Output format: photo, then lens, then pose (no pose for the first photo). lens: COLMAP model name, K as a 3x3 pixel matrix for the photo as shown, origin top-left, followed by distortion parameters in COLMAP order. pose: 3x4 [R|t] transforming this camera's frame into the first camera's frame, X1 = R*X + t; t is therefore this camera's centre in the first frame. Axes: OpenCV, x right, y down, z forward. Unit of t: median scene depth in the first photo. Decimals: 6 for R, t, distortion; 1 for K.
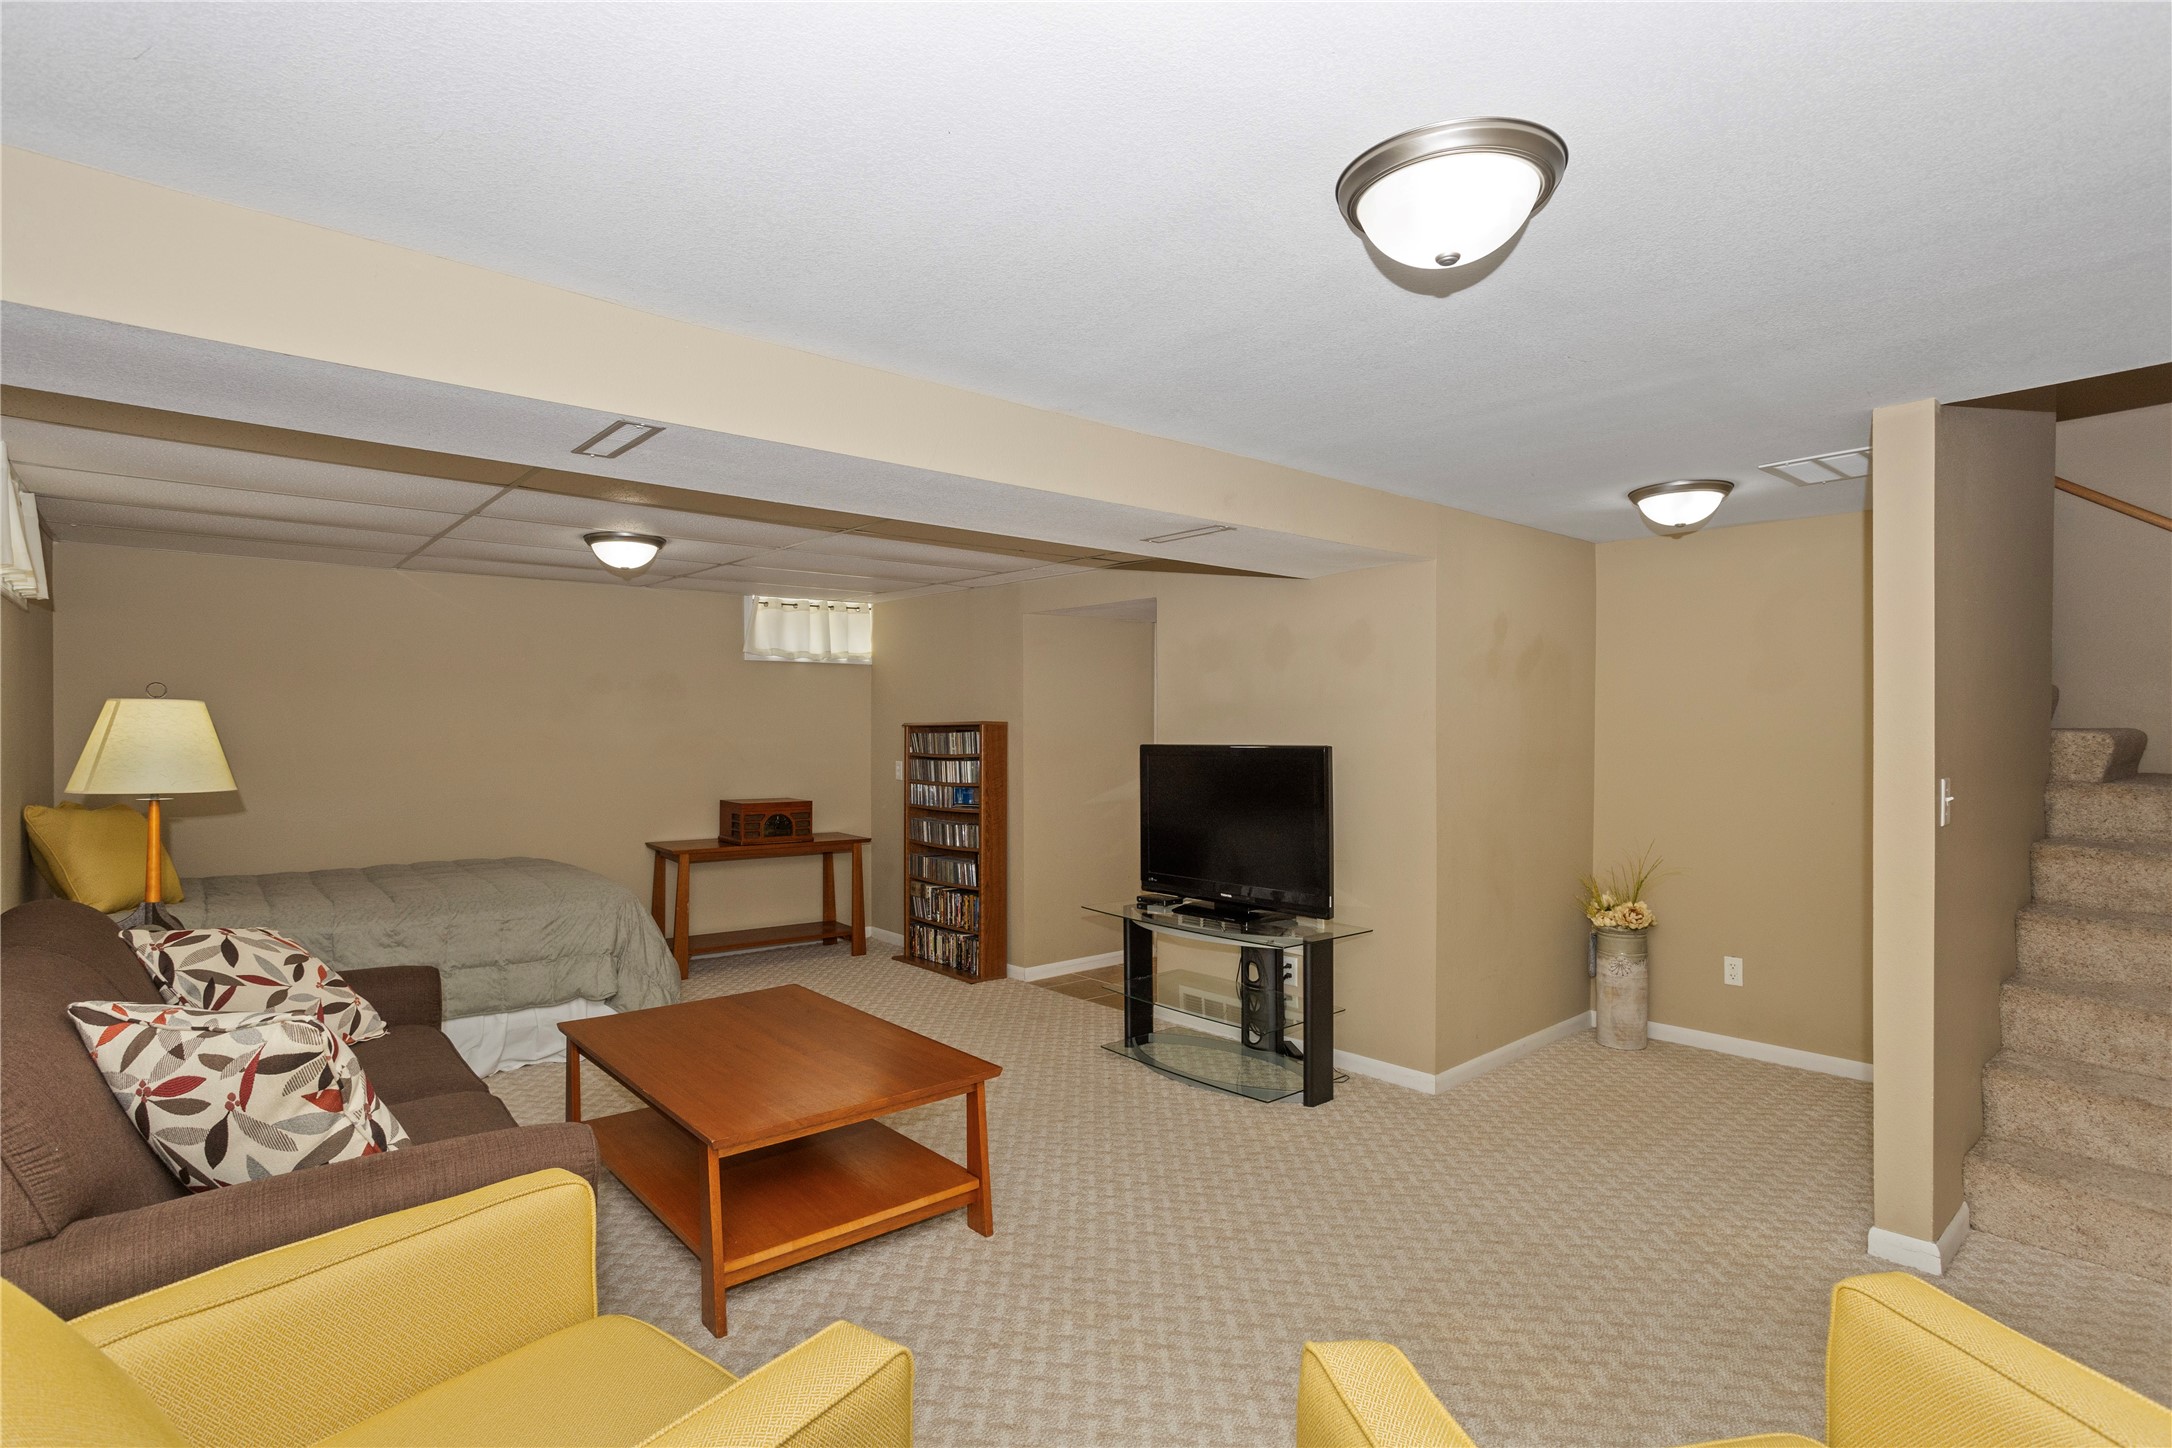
lens RADIAL K [[1090.1, 0, 1089.8], [0, 1090.1, 724.8], [0, 0, 1]] dist [-0.003158, 0.000173]
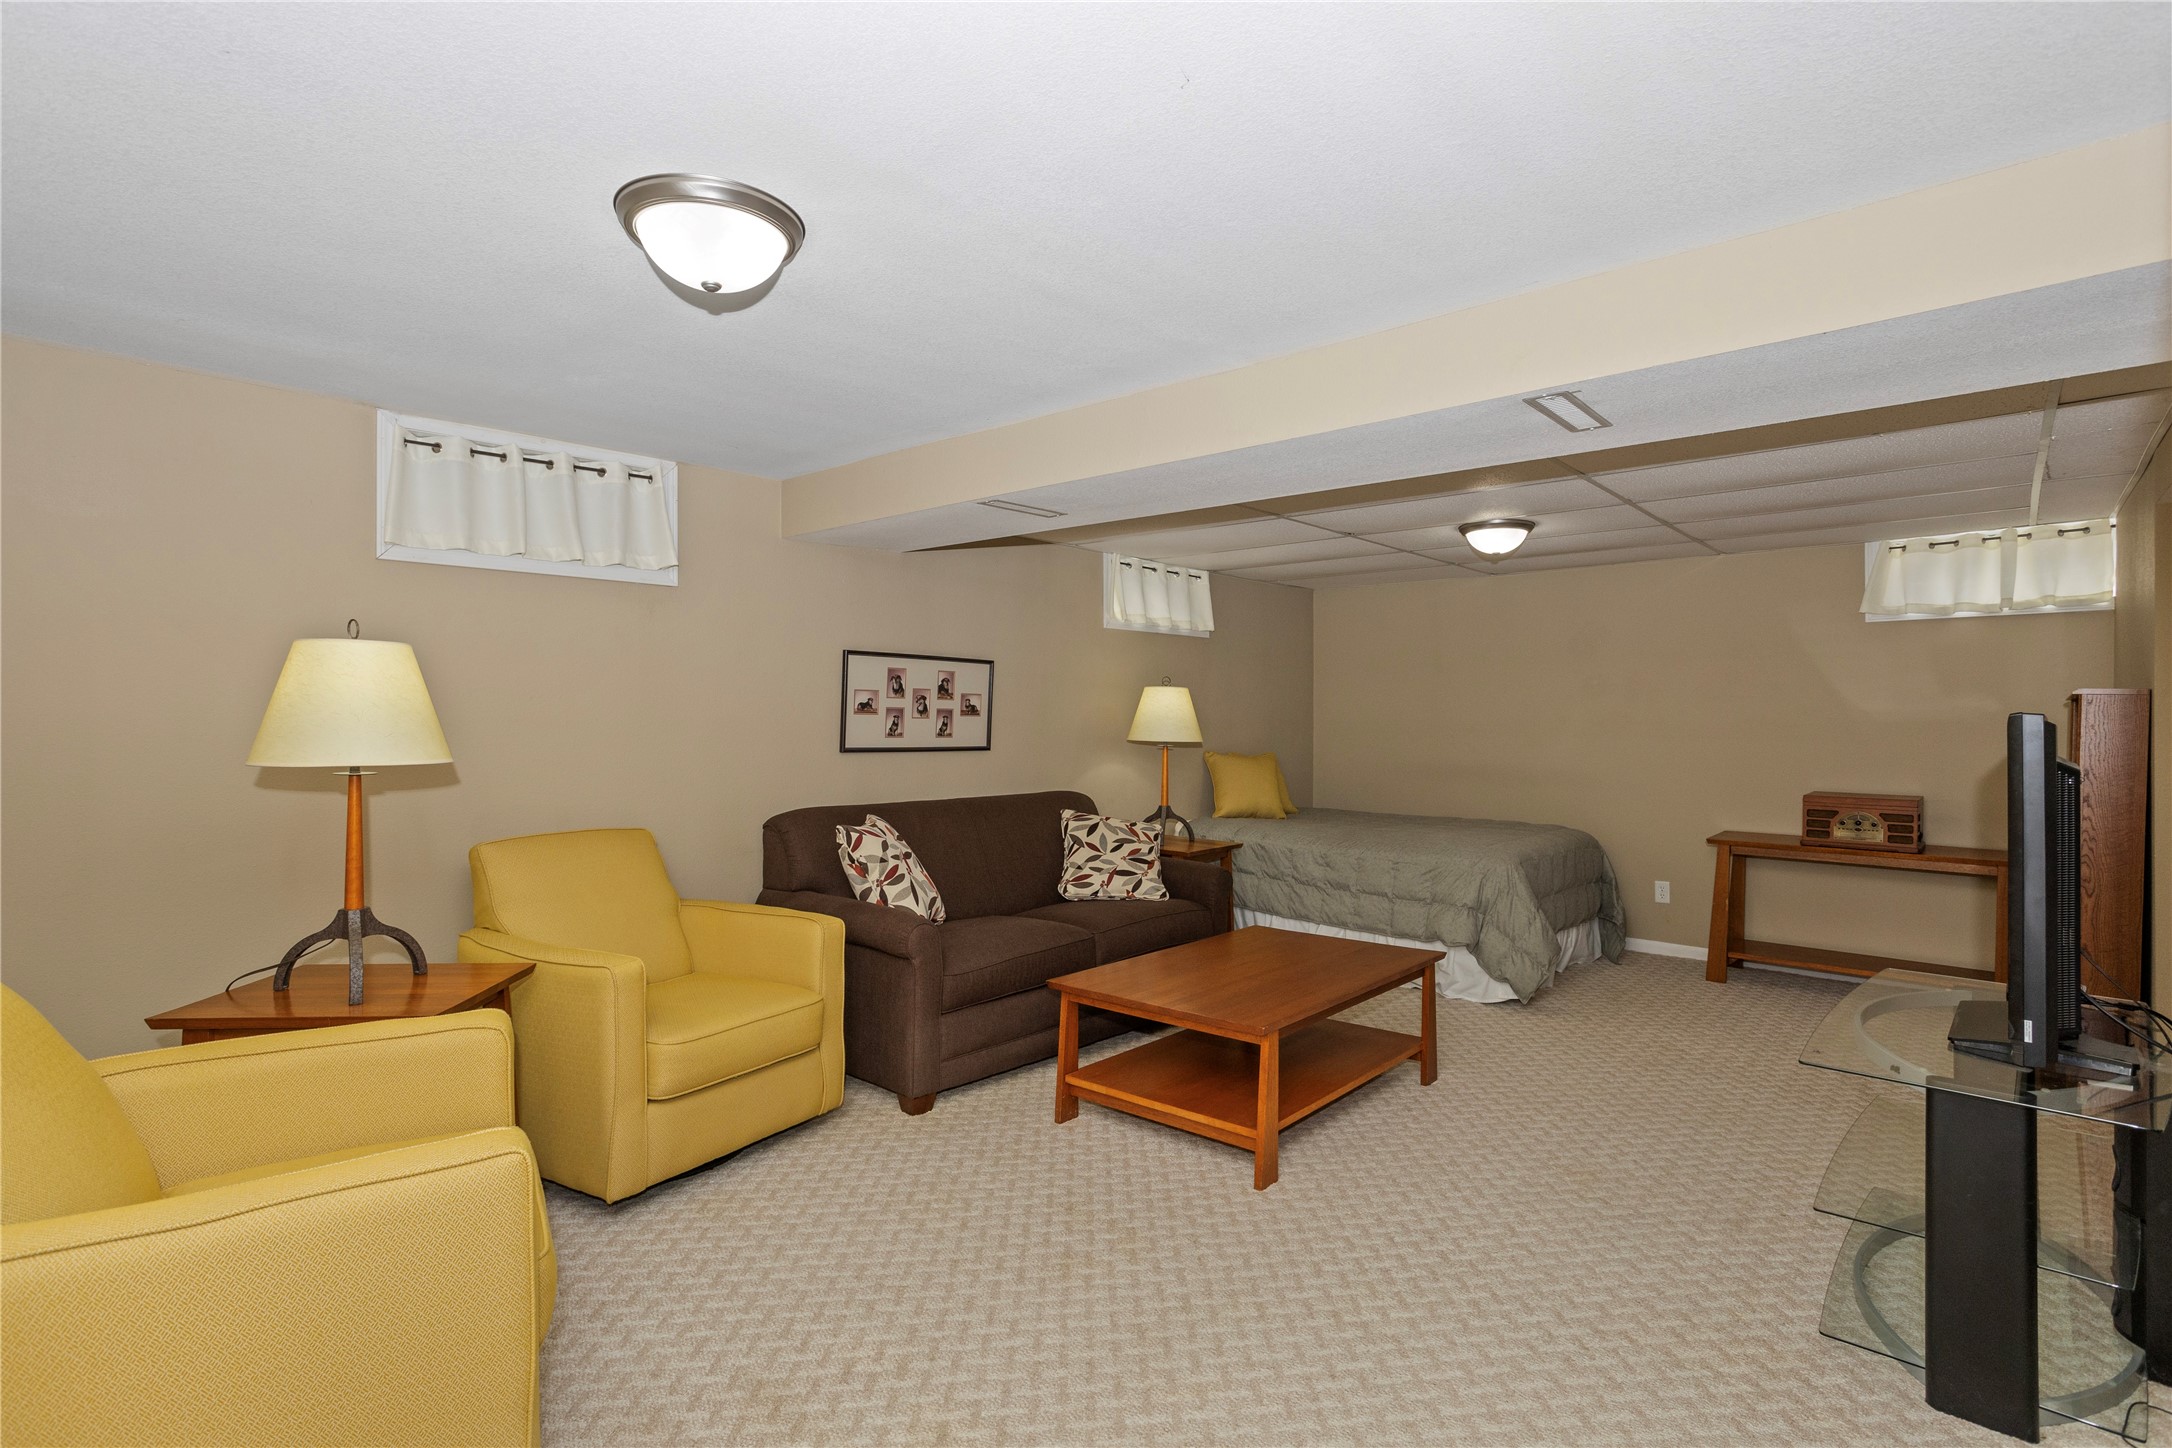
lens RADIAL K [[1090.1, 0, 1087.3], [0, 1090.1, 721.2], [0, 0, 1]] dist [-0.003158, 0.000173]
pose [[0.165946, 0.006479, -0.986114, 0.505222], [-0.003717, 0.999975, 0.005944, 0.015010], [0.986128, 0.002679, 0.165966, 0.387905]]
